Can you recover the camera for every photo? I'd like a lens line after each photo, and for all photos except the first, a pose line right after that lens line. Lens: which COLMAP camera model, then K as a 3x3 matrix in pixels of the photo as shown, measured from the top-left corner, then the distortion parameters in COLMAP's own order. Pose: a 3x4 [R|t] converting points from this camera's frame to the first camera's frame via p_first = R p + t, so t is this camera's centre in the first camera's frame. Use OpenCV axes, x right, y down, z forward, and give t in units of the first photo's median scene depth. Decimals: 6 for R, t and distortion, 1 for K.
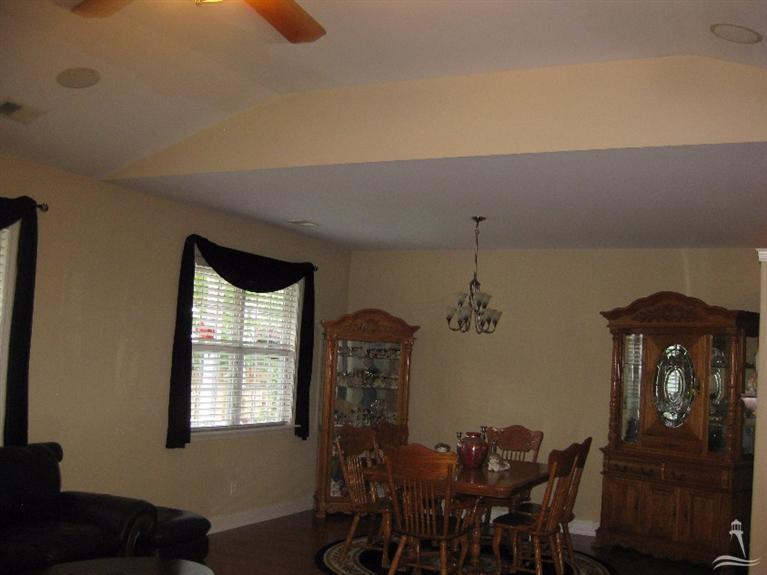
lens RADIAL K [[845.5, 0, 392.9], [0, 845.5, 292.2], [0, 0, 1]] dist [-0.169520, 0.117291]
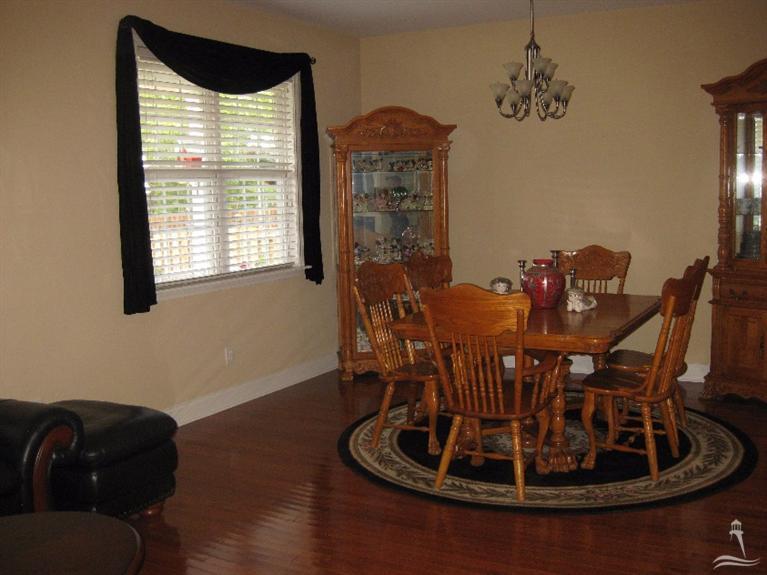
lens RADIAL K [[845.5, 0, 392.9], [0, 845.5, 292.2], [0, 0, 1]] dist [-0.169520, 0.117291]
pose [[0.996196, -0.072806, -0.047893, 0.000604], [0.080899, 0.976931, 0.197638, 0.038067], [0.032399, -0.200760, 0.979104, 0.261347]]
